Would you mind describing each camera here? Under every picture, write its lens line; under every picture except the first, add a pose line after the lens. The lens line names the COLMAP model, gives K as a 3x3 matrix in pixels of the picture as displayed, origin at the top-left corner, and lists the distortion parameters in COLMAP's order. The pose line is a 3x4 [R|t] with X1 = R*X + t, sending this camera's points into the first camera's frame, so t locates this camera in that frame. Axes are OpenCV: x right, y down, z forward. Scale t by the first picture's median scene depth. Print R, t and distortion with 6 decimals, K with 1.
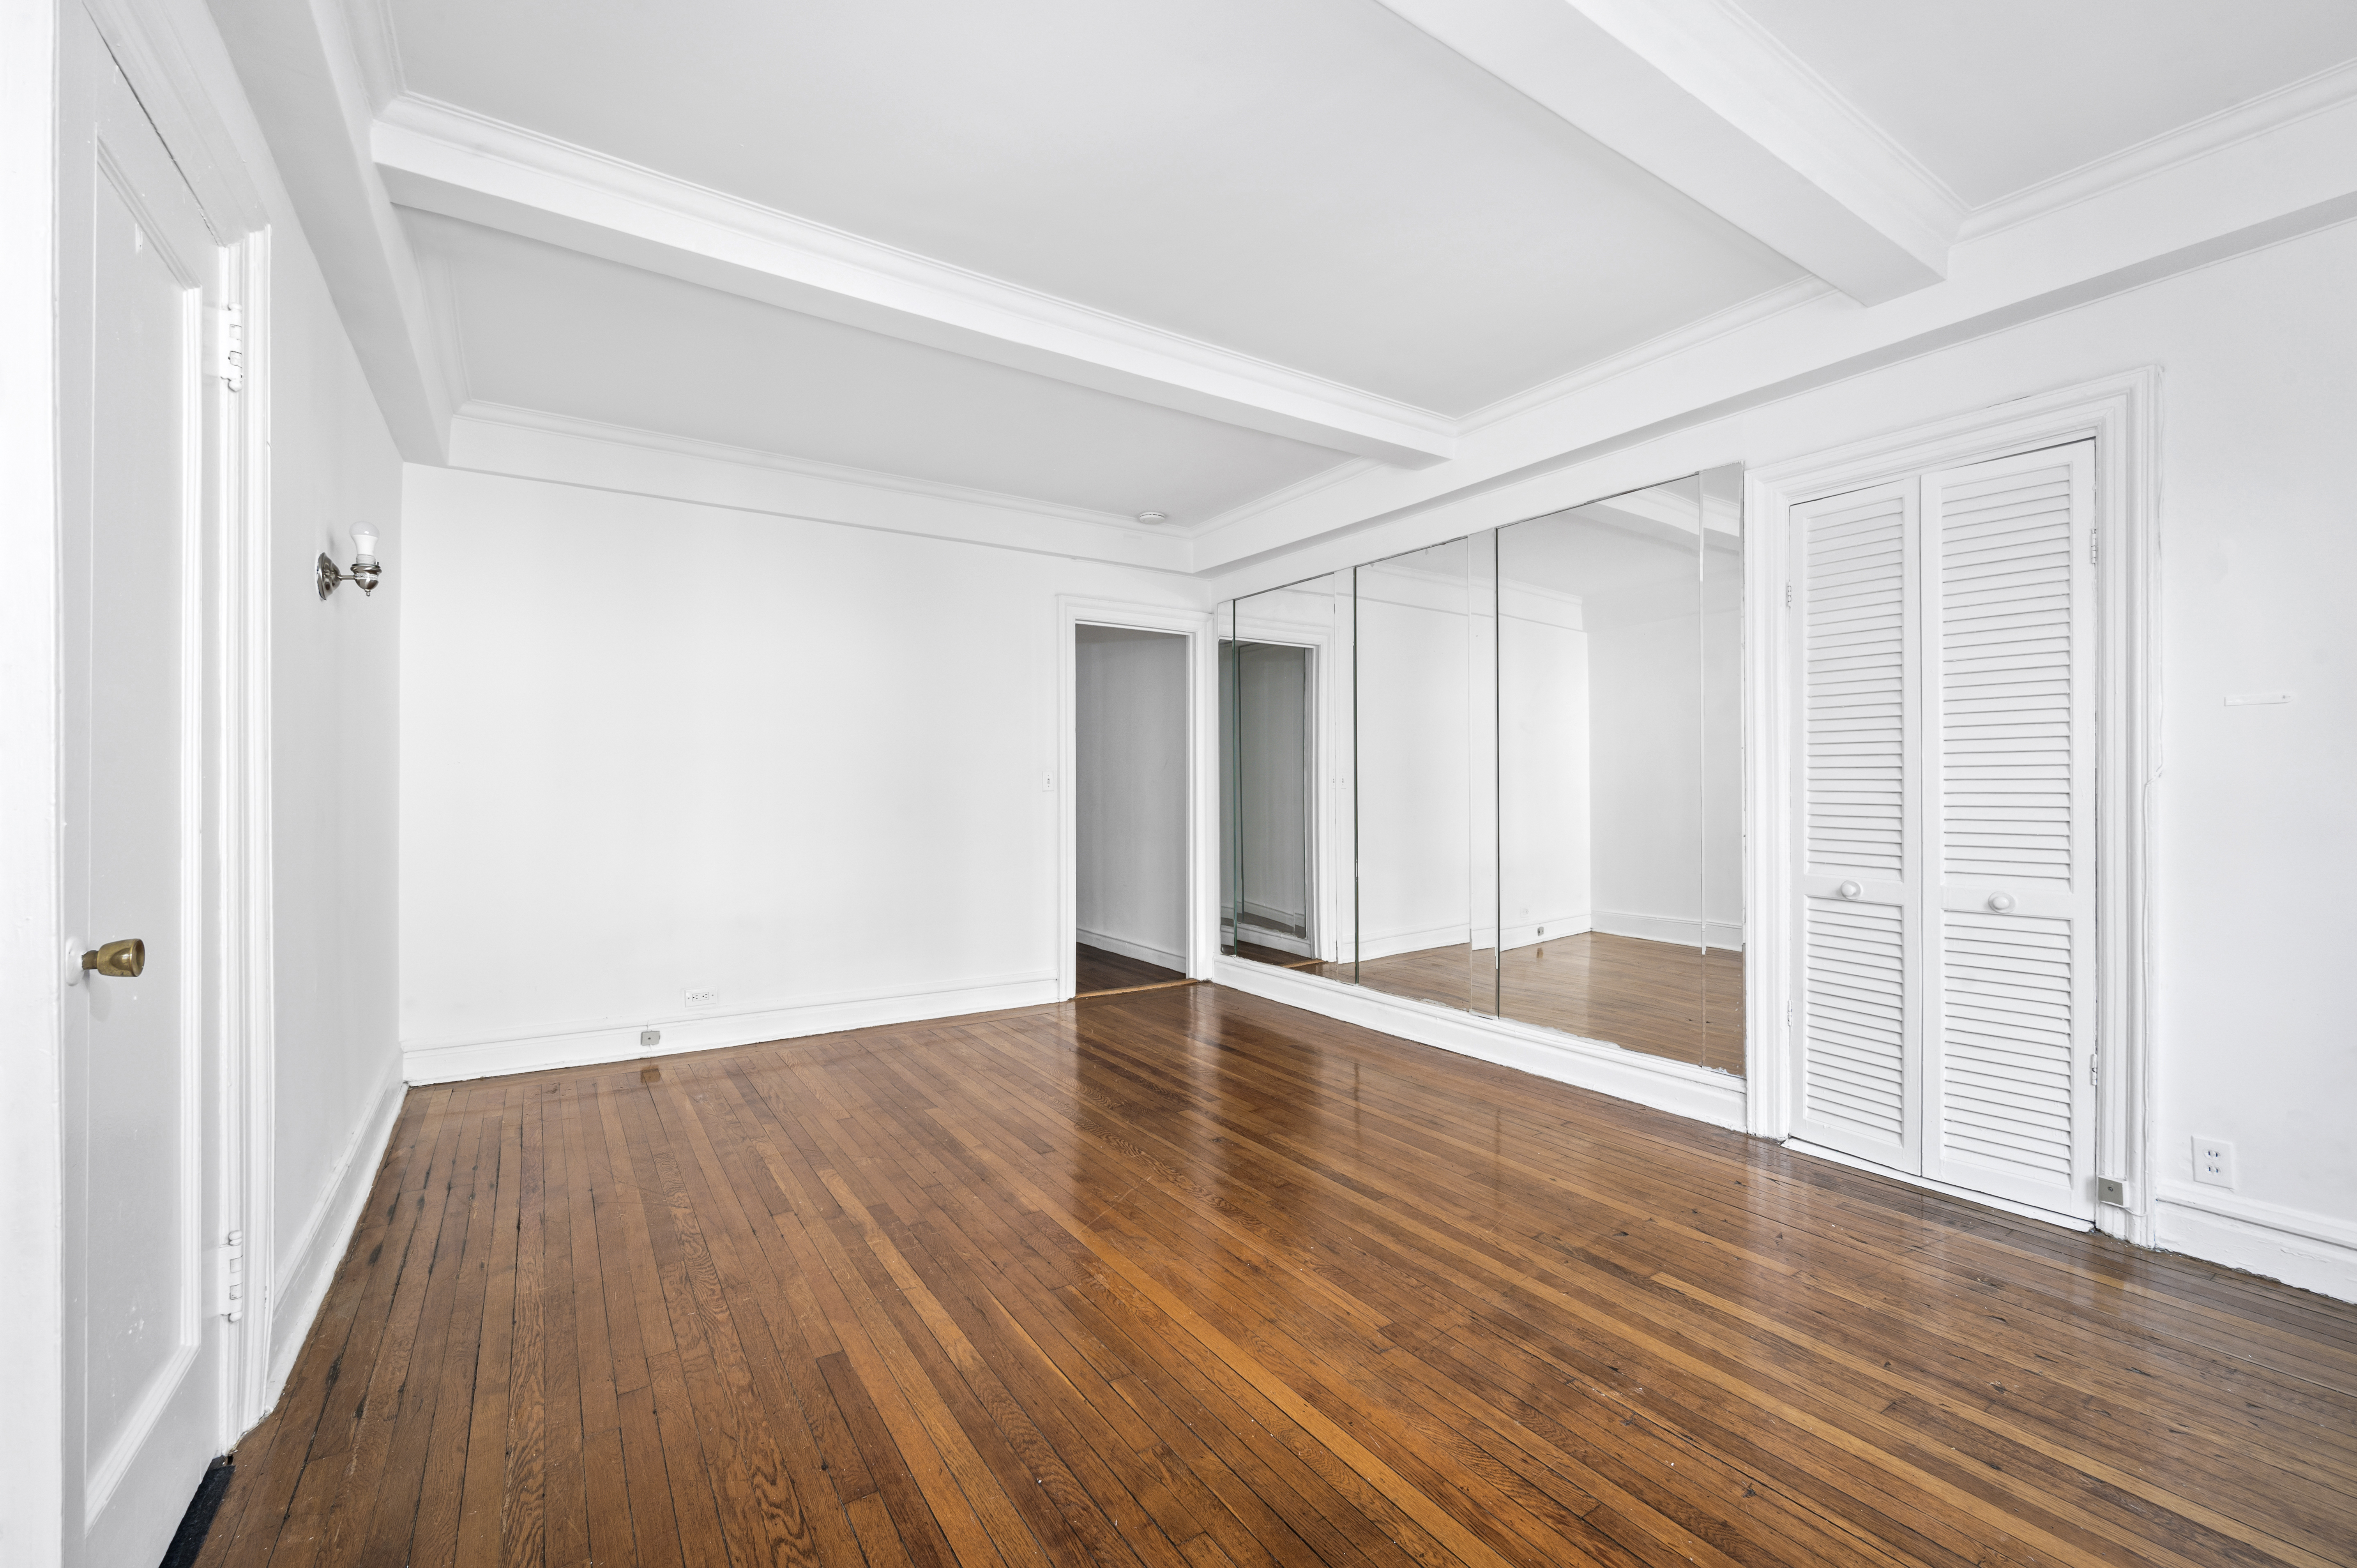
lens RADIAL K [[976.5, 0, 1180.4], [0, 976.5, 784.7], [0, 0, 1]] dist [-0.000047, -0.000005]
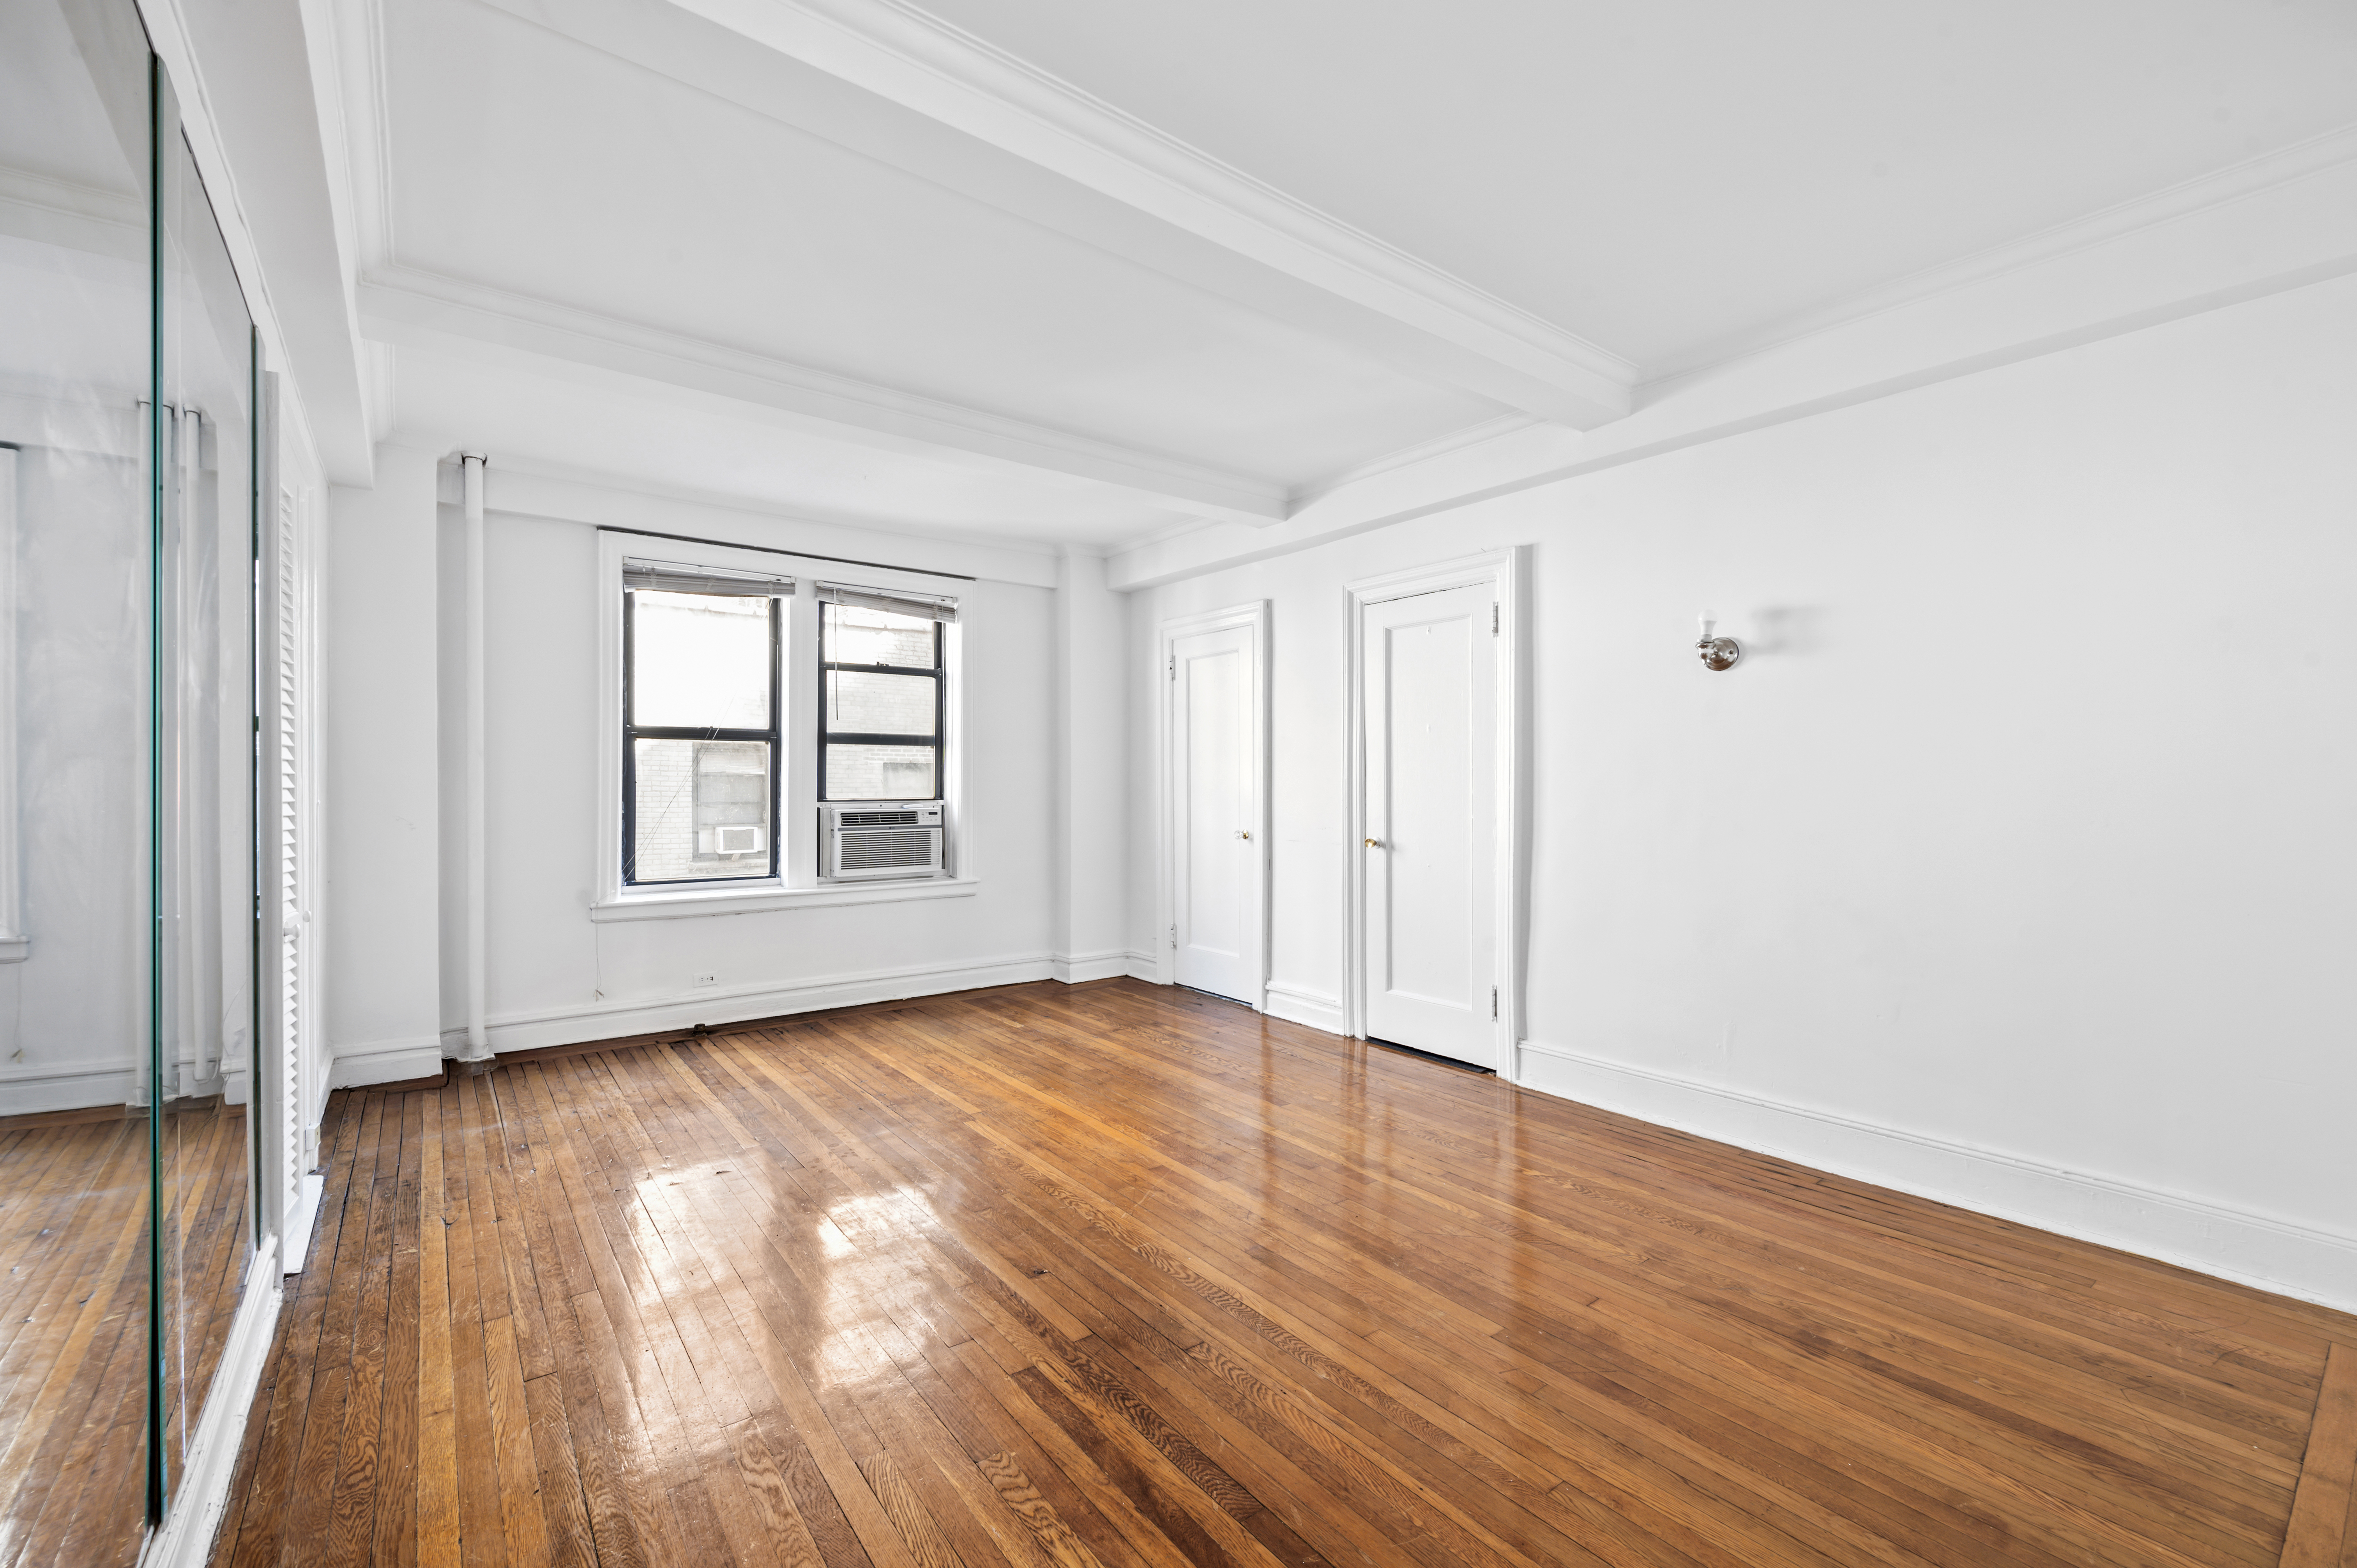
lens RADIAL K [[976.5, 0, 1176.0], [0, 976.5, 786.2], [0, 0, 1]] dist [-0.000047, -0.000005]
pose [[-0.997322, -0.001931, -0.073109, -0.012552], [-0.001961, 0.999998, 0.000344, -0.011570], [0.073108, 0.000486, -0.997324, 1.991043]]
